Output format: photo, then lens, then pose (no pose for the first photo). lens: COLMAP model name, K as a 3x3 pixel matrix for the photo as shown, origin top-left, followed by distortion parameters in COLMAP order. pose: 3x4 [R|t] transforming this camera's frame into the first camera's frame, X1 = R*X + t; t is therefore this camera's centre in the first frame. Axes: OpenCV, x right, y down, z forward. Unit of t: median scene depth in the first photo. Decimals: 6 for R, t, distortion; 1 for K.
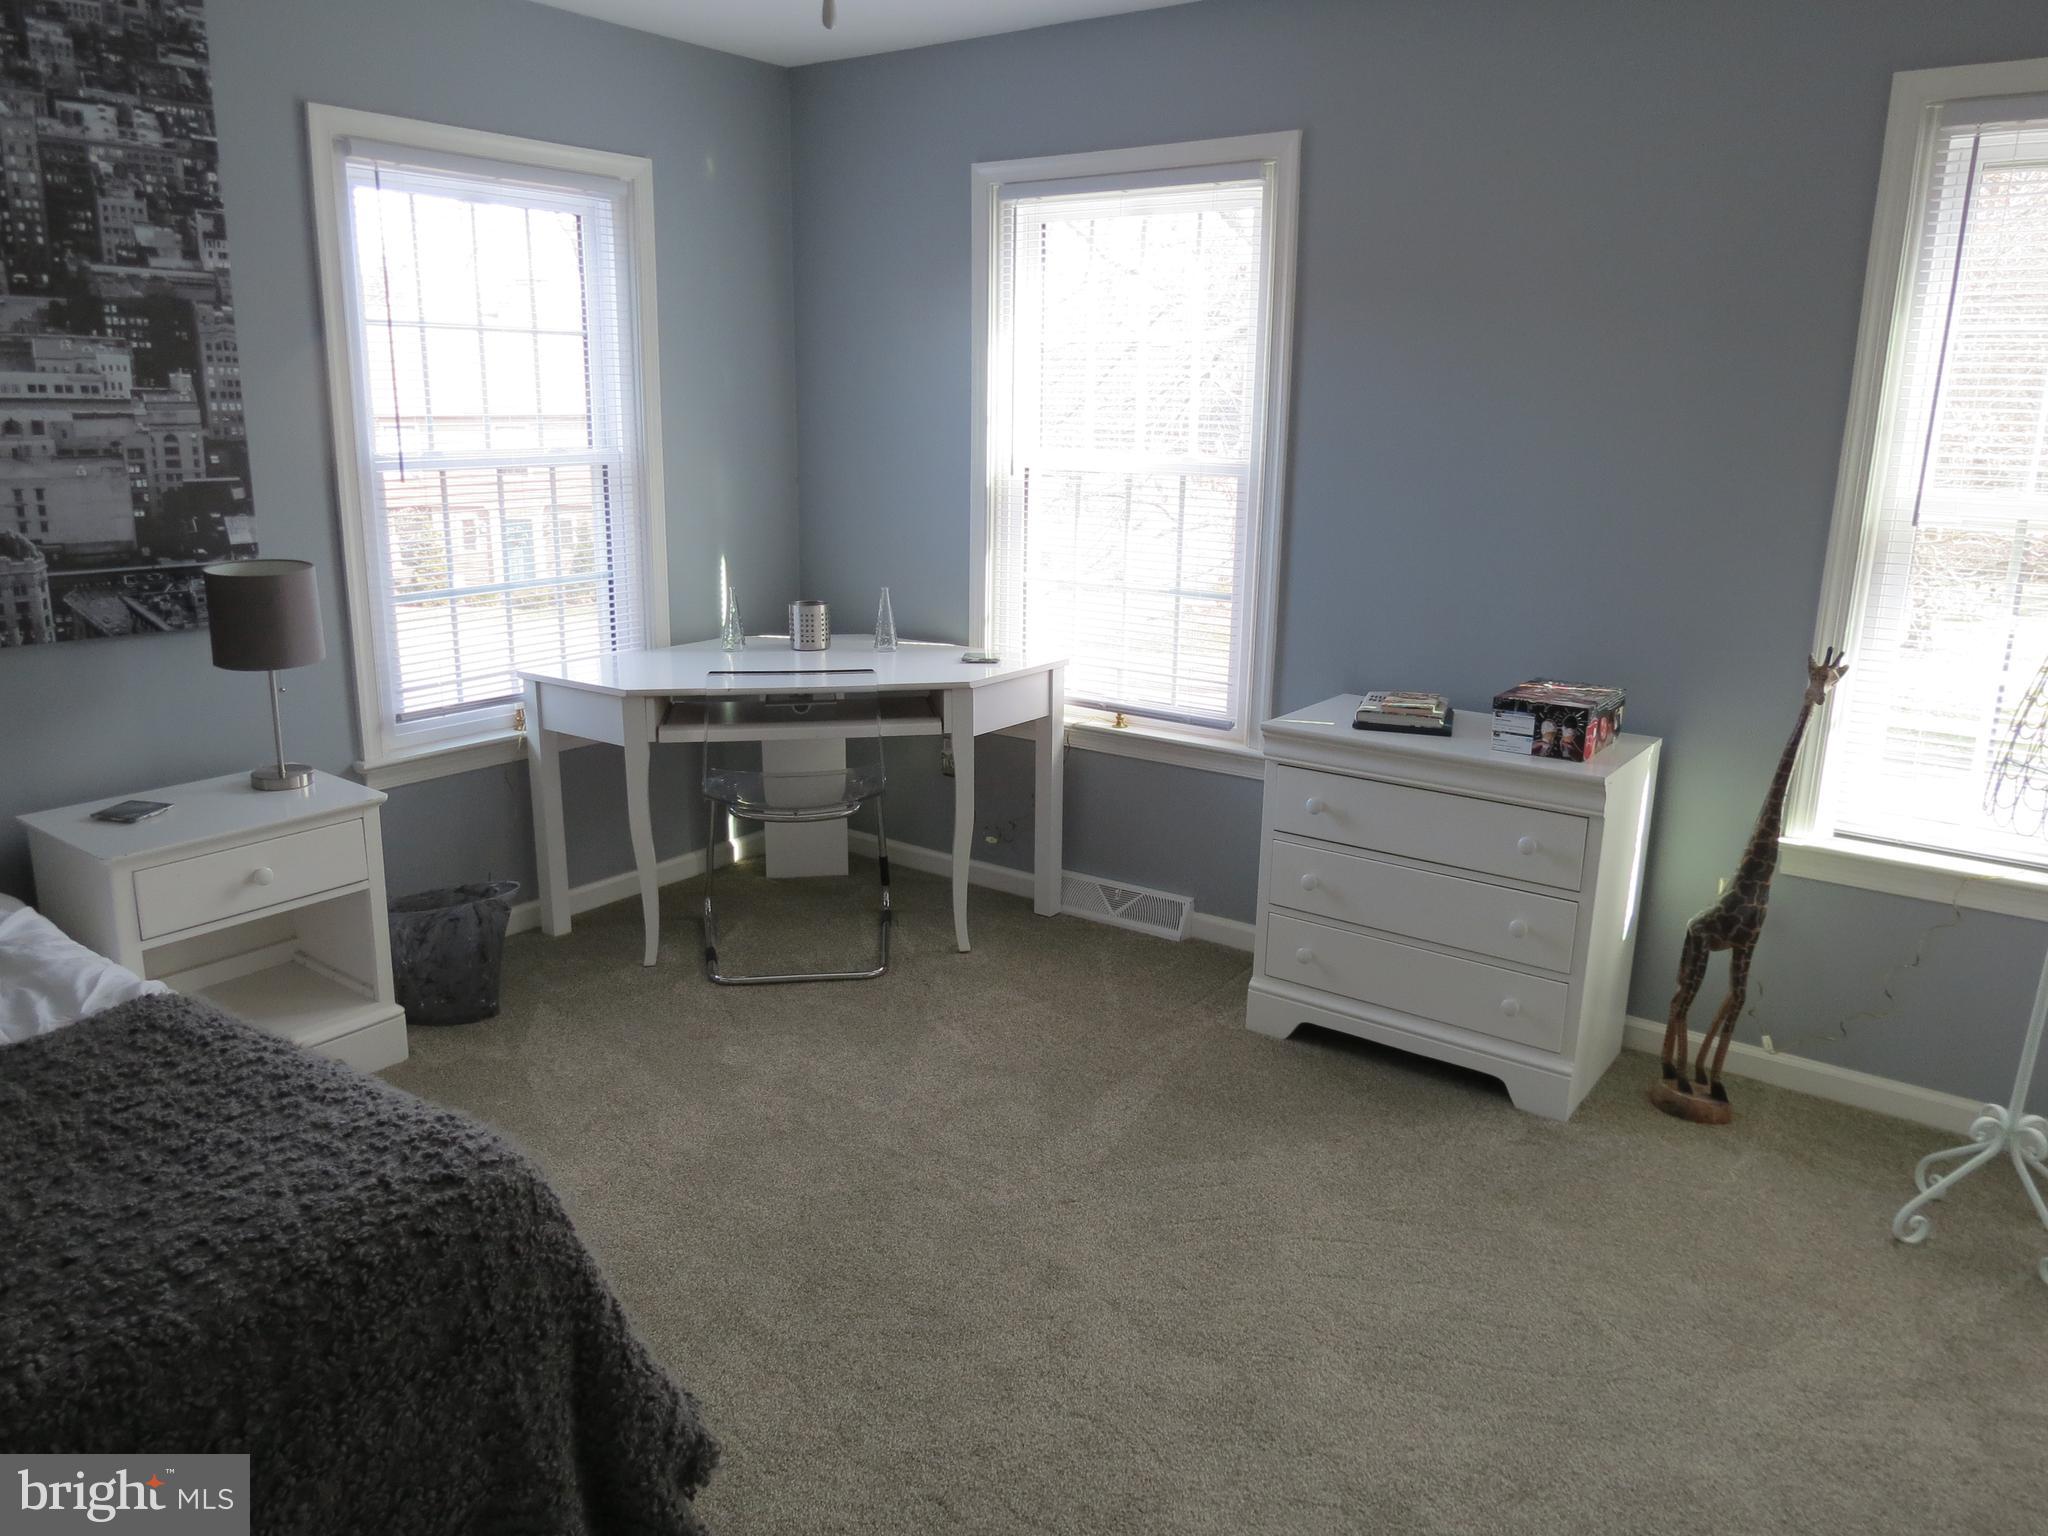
lens RADIAL K [[1479.8, 0, 1024.0], [0, 1479.8, 768.0], [0, 0, 1]] dist [-0.025473, 0.003646]
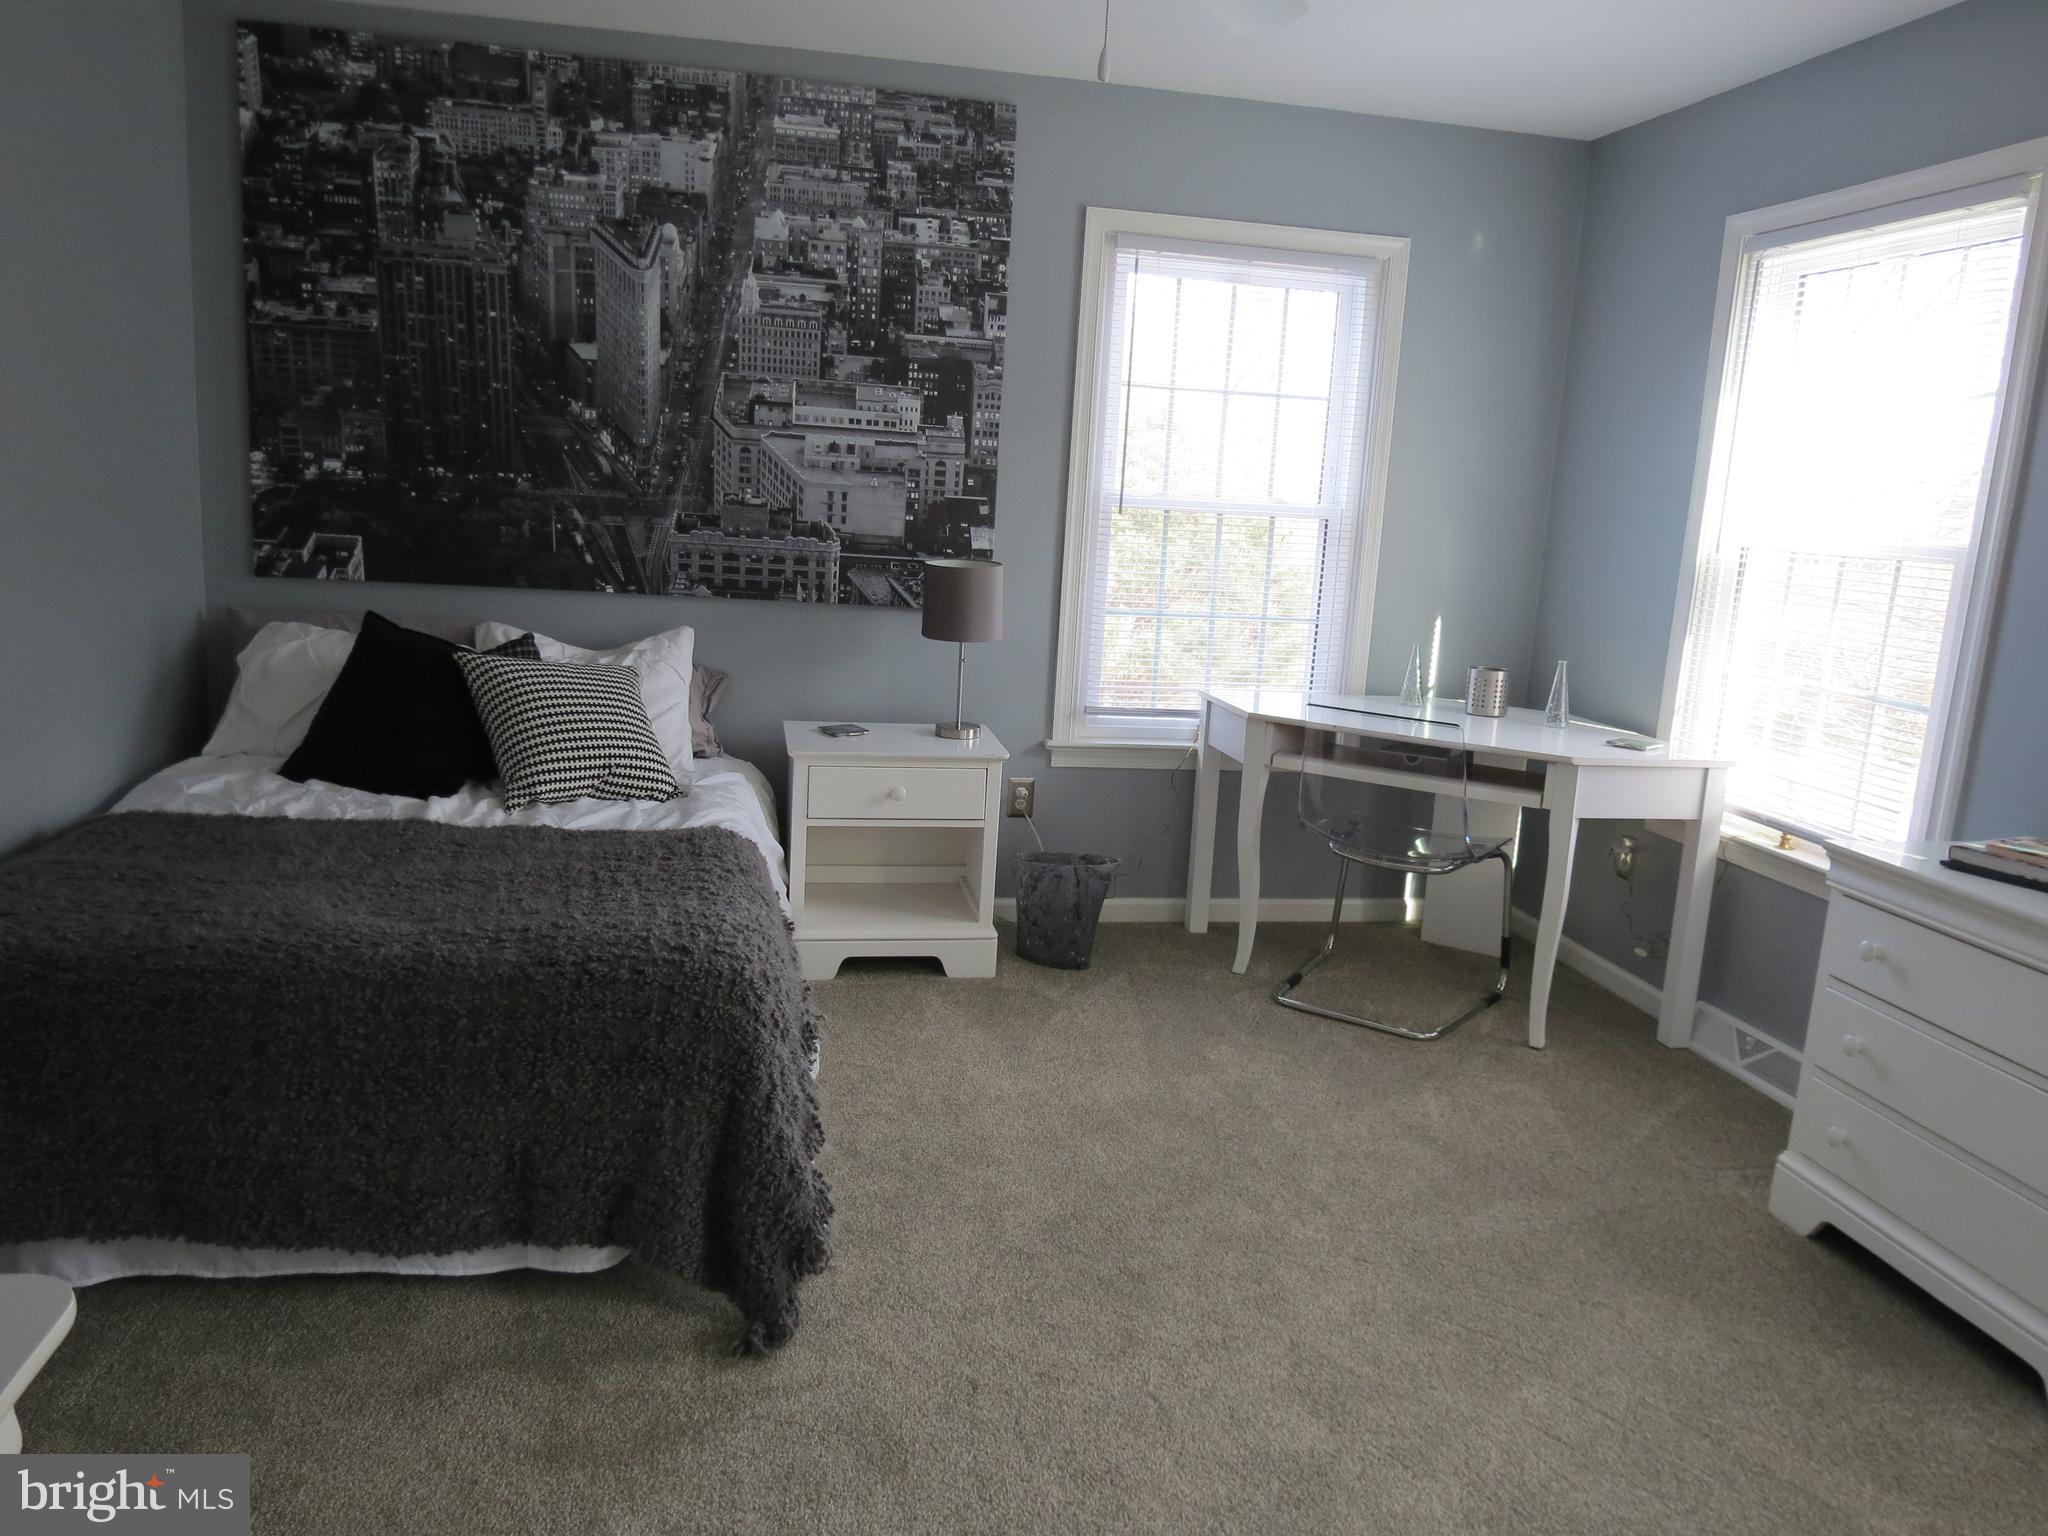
lens RADIAL K [[1496.1, 0, 1024.0], [0, 1496.1, 768.0], [0, 0, 1]] dist [-0.016645, 0.003823]
pose [[0.724209, 0.156321, -0.671629, 0.416341], [-0.213633, 0.976909, -0.002983, 0.030453], [0.655654, 0.145643, 0.740882, 0.091398]]
